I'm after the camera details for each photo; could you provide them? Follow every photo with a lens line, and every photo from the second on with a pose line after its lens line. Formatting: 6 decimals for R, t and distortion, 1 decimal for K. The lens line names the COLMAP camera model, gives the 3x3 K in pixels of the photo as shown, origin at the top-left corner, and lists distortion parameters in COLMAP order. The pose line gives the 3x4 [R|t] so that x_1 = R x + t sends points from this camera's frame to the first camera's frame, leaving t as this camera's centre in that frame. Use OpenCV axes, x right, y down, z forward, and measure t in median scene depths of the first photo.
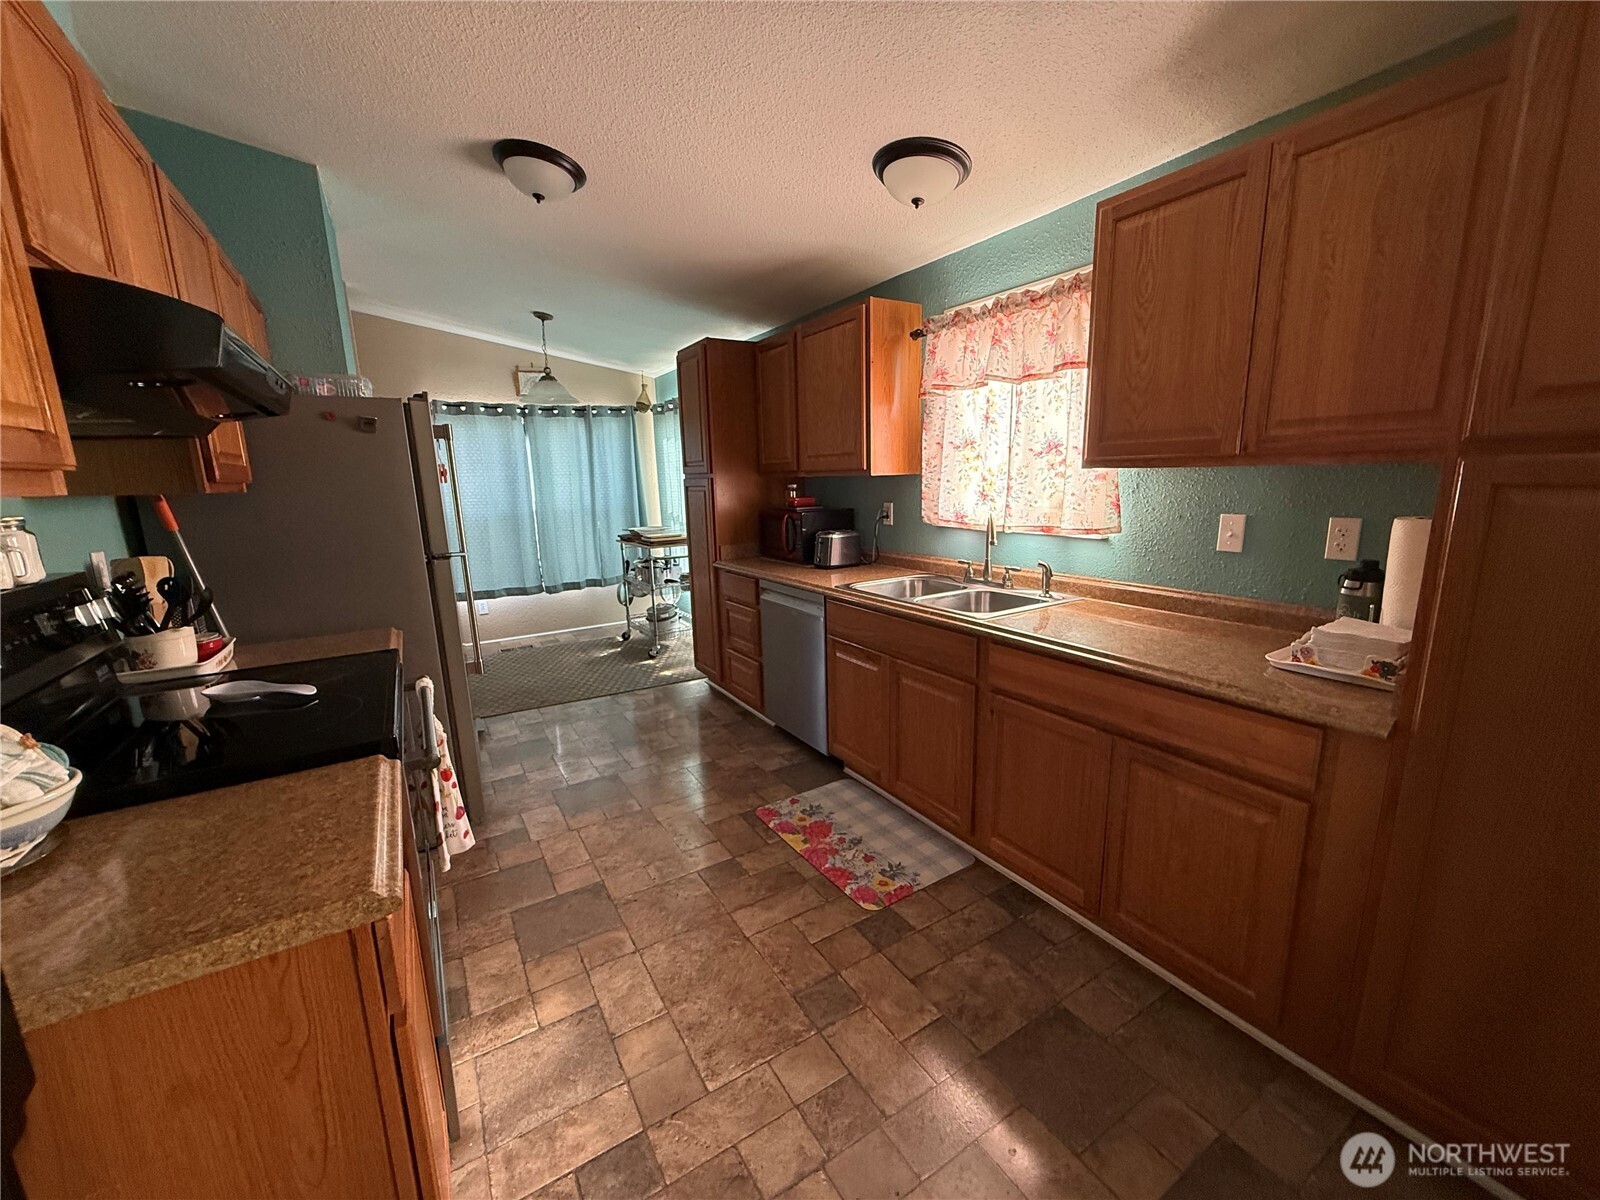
lens RADIAL K [[633.2, 0, 797.9], [0, 633.2, 602.8], [0, 0, 1]] dist [0.000296, -0.000591]
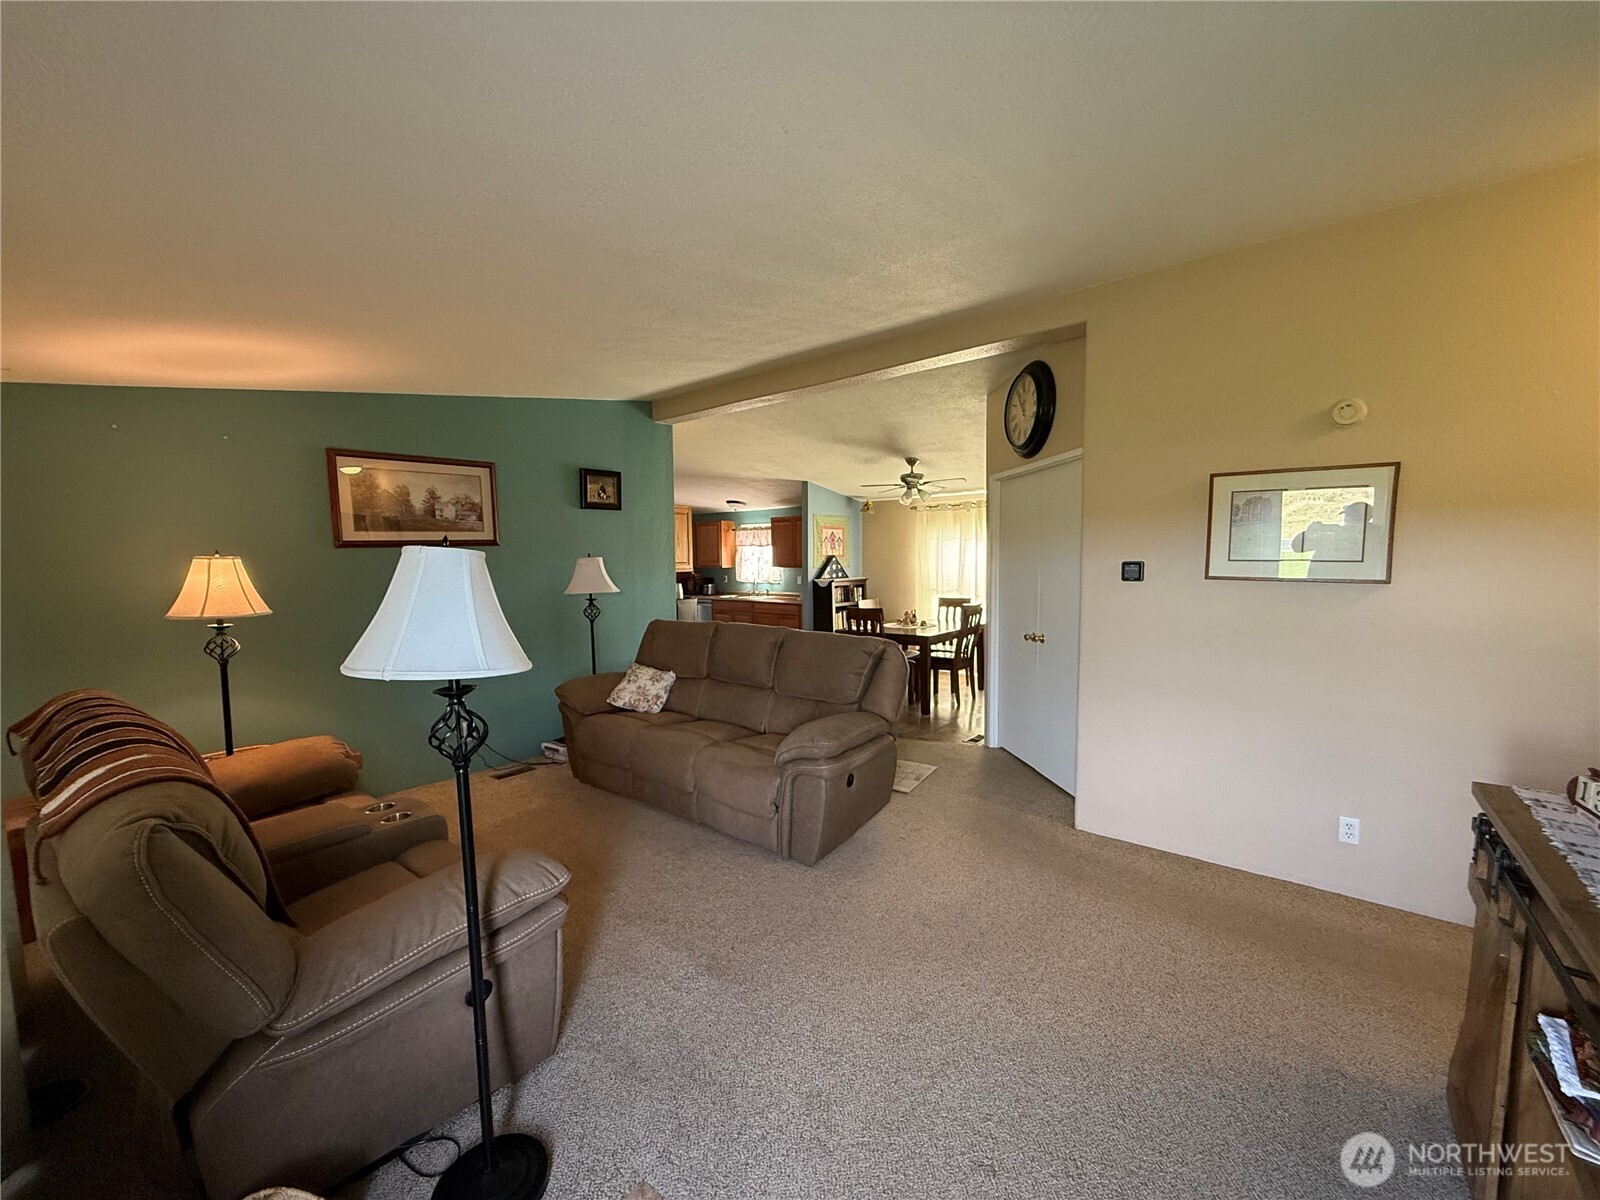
lens RADIAL K [[633.2, 0, 804.8], [0, 633.2, 607.8], [0, 0, 1]] dist [0.000296, -0.000591]
pose [[0.940108, -0.009992, 0.340730, -0.802085], [0.051324, 0.992324, -0.112508, 0.543394], [-0.336991, 0.123258, 0.933405, -2.974719]]
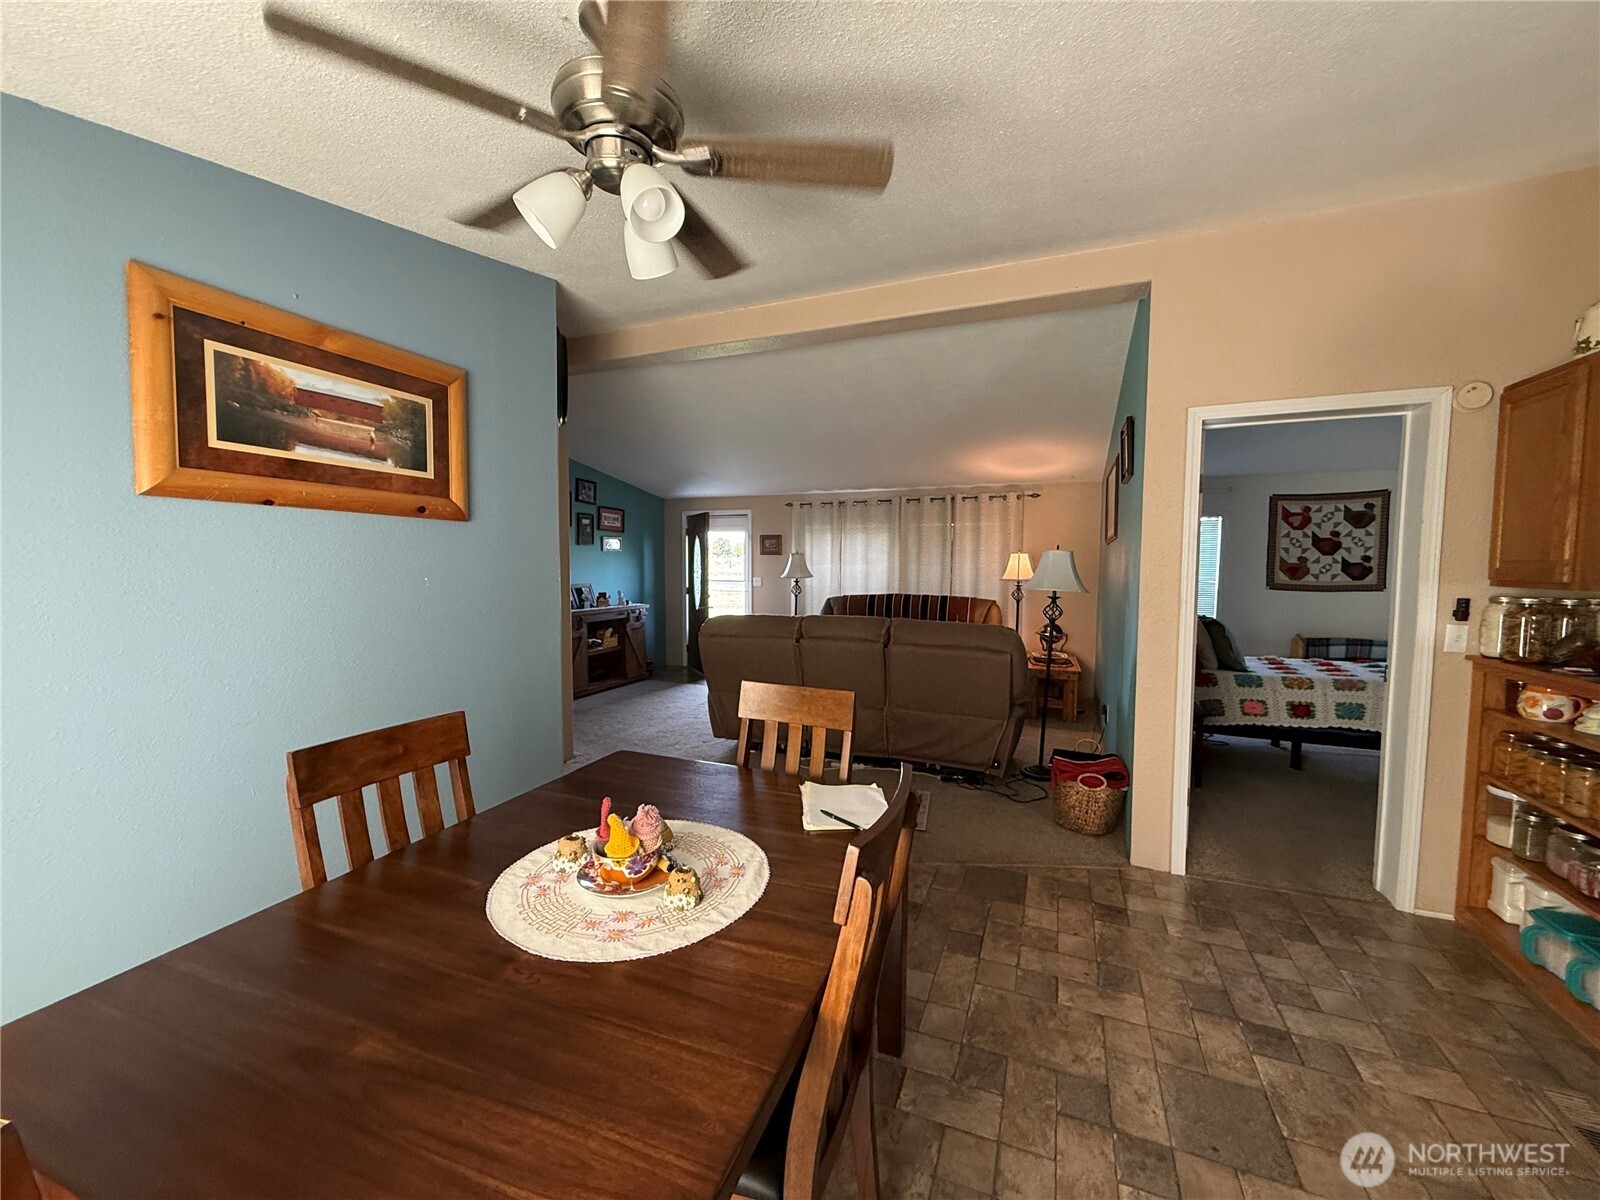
lens RADIAL K [[633.2, 0, 804.3], [0, 633.2, 608.9], [0, 0, 1]] dist [0.000296, -0.000591]
pose [[-0.802614, 0.063111, -0.593150, 0.816409], [-0.103033, 0.964773, 0.242069, -0.053384], [0.587533, 0.255402, -0.767838, 0.012619]]
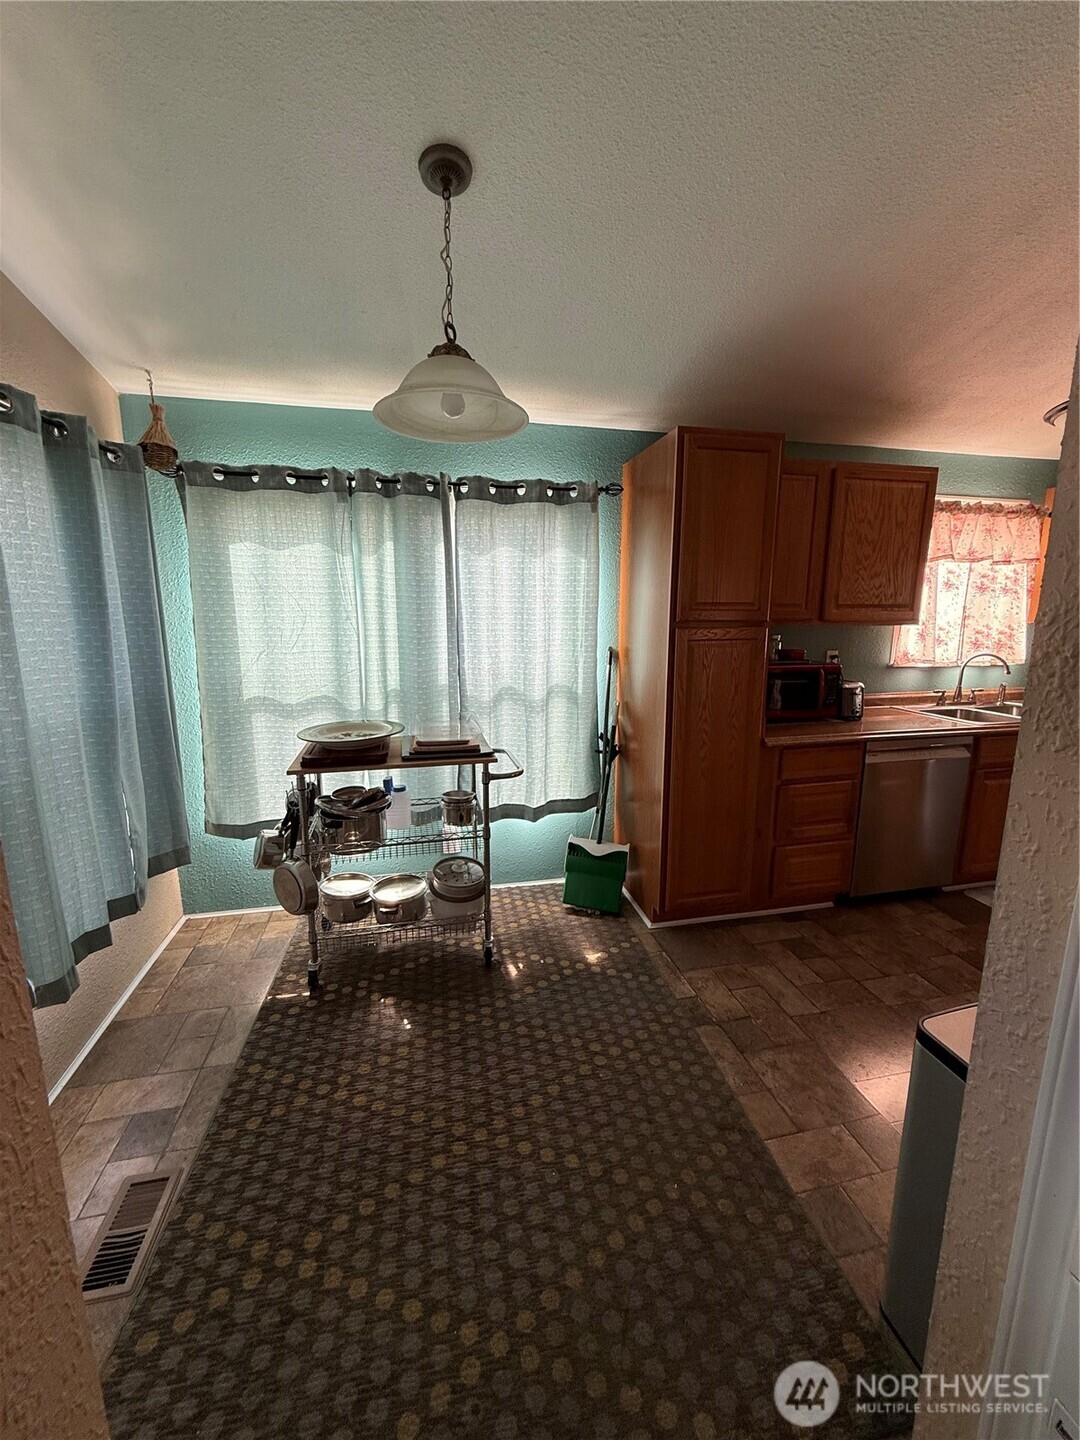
lens RADIAL K [[569.9, 0, 538.5], [0, 569.9, 715.4], [0, 0, 1]] dist [0.000296, -0.000591]
pose [[0.330893, -0.146898, 0.932164, -1.277182], [0.179519, 0.979570, 0.090645, -0.309572], [-0.926435, 0.137347, 0.350504, 1.548883]]
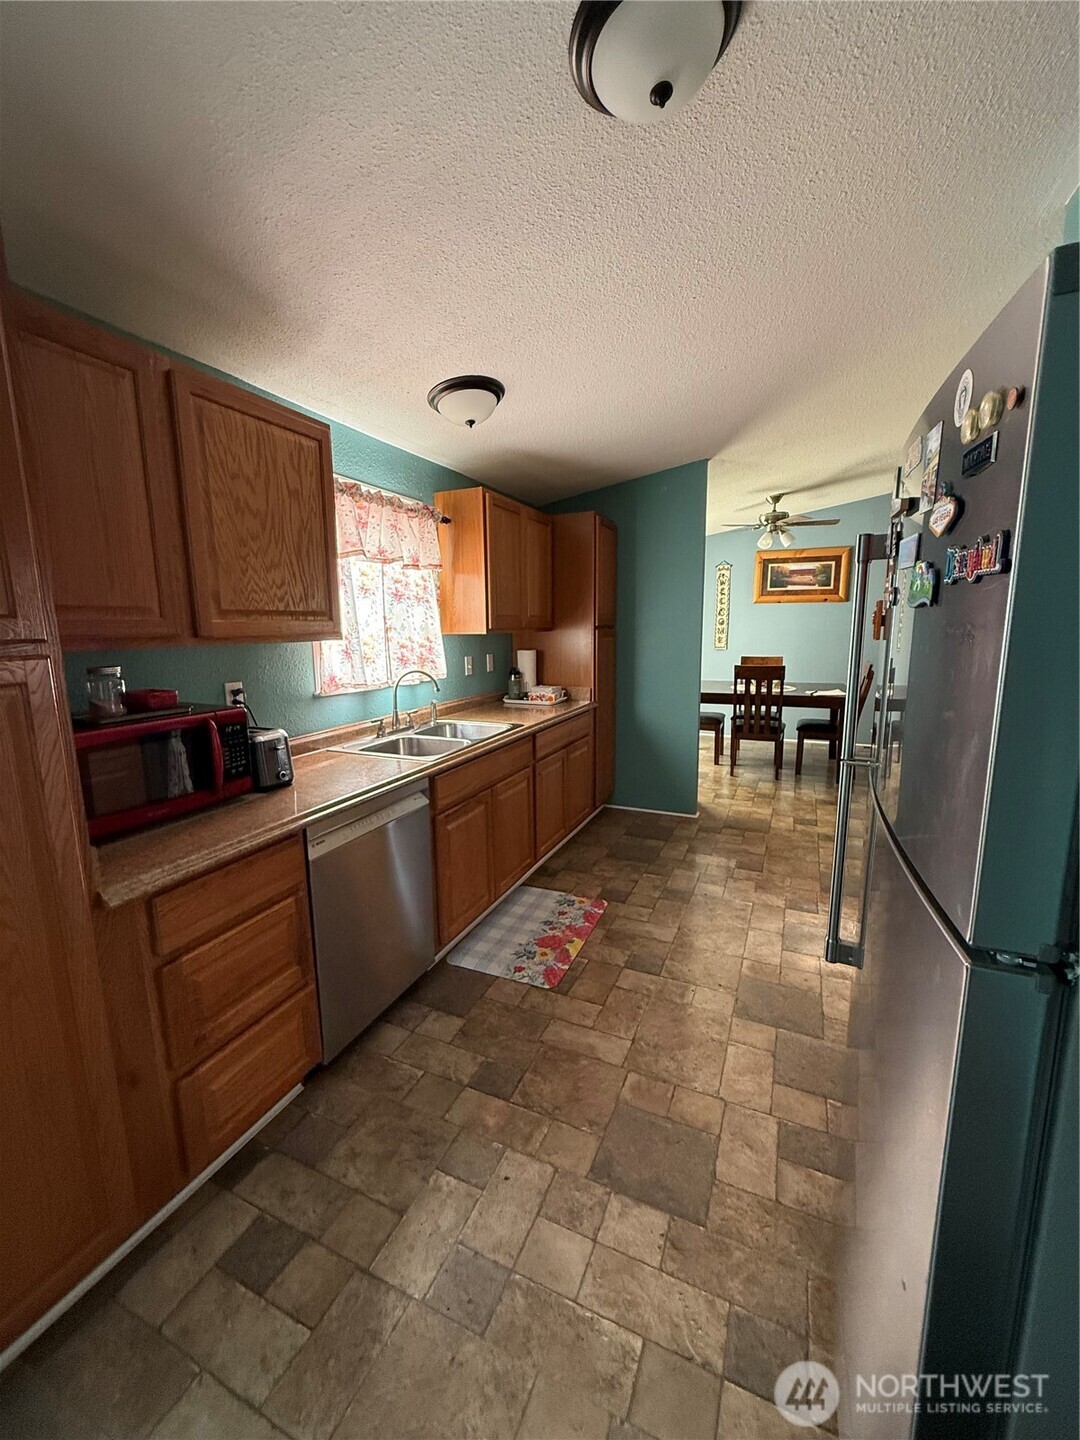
lens RADIAL K [[569.9, 0, 536.5], [0, 569.9, 716.9], [0, 0, 1]] dist [0.000296, -0.000591]
pose [[-0.554134, -0.101496, 0.826217, -0.773204], [0.191083, 0.950526, 0.244923, -0.288767], [-0.810199, 0.293596, -0.507325, 1.441050]]
